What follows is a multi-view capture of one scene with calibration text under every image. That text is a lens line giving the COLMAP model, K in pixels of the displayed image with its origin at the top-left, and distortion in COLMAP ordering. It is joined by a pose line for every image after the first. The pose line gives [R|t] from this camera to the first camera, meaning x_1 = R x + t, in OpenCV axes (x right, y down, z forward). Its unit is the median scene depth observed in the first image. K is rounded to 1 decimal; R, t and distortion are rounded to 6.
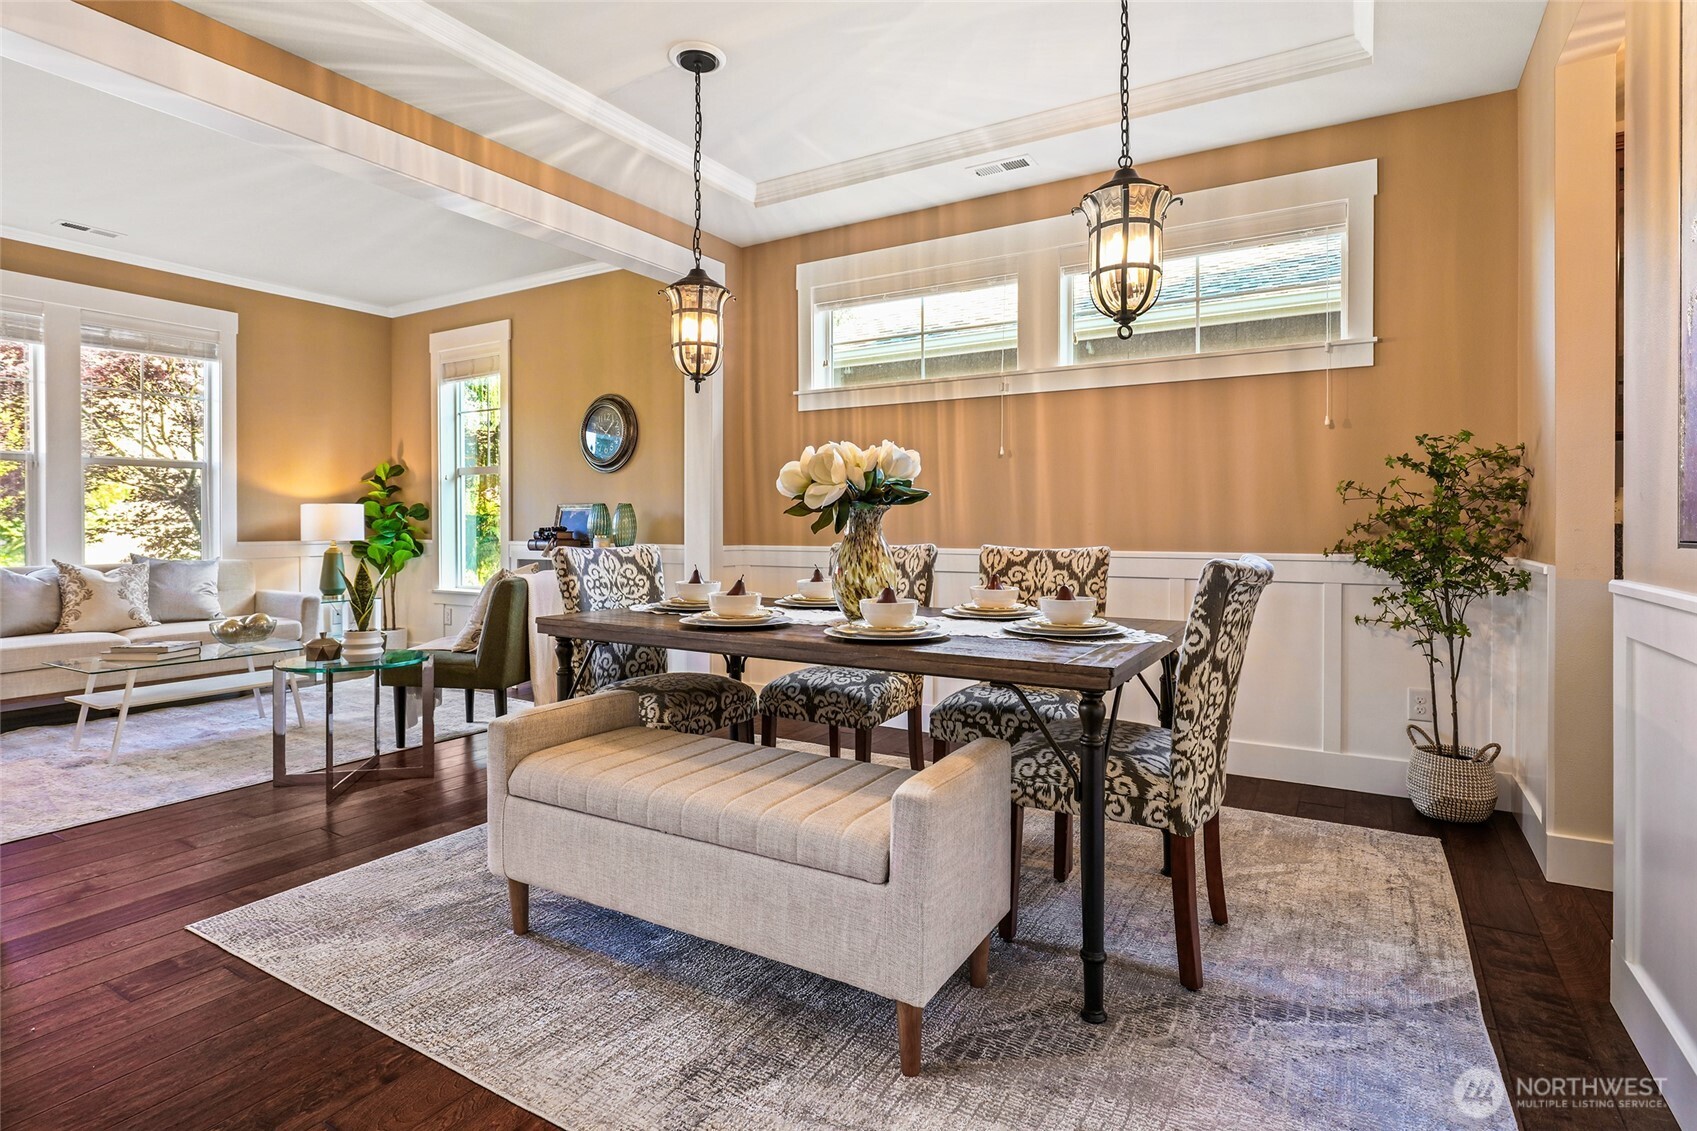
lens RADIAL K [[846.3, 0, 856.1], [0, 846.3, 531.5], [0, 0, 1]] dist [-0.004574, 0.000728]
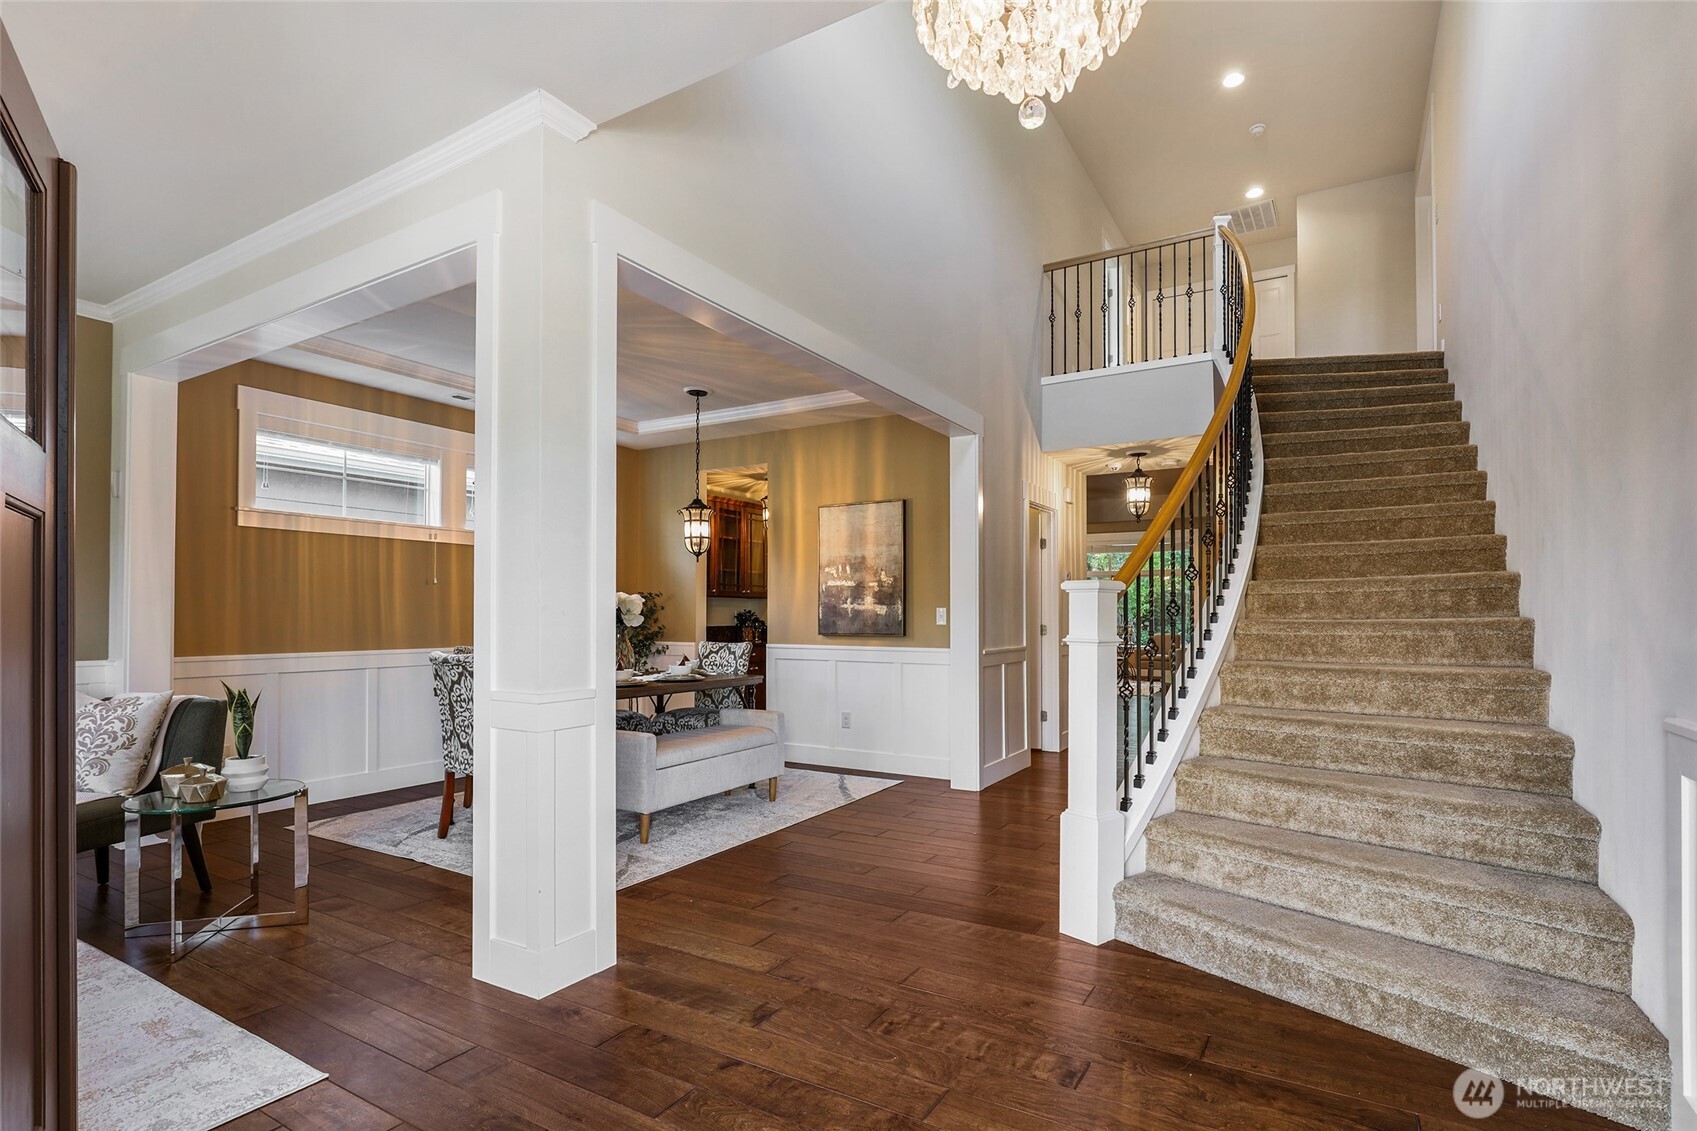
lens RADIAL K [[847.8, 0, 852.7], [0, 847.8, 601.0], [0, 0, 1]] dist [-0.000173, -0.000277]
pose [[0.014516, 0.010236, 0.999842, -1.161594], [0.008406, 0.999911, -0.010359, -0.031878], [-0.999859, 0.008555, 0.014428, 0.235027]]
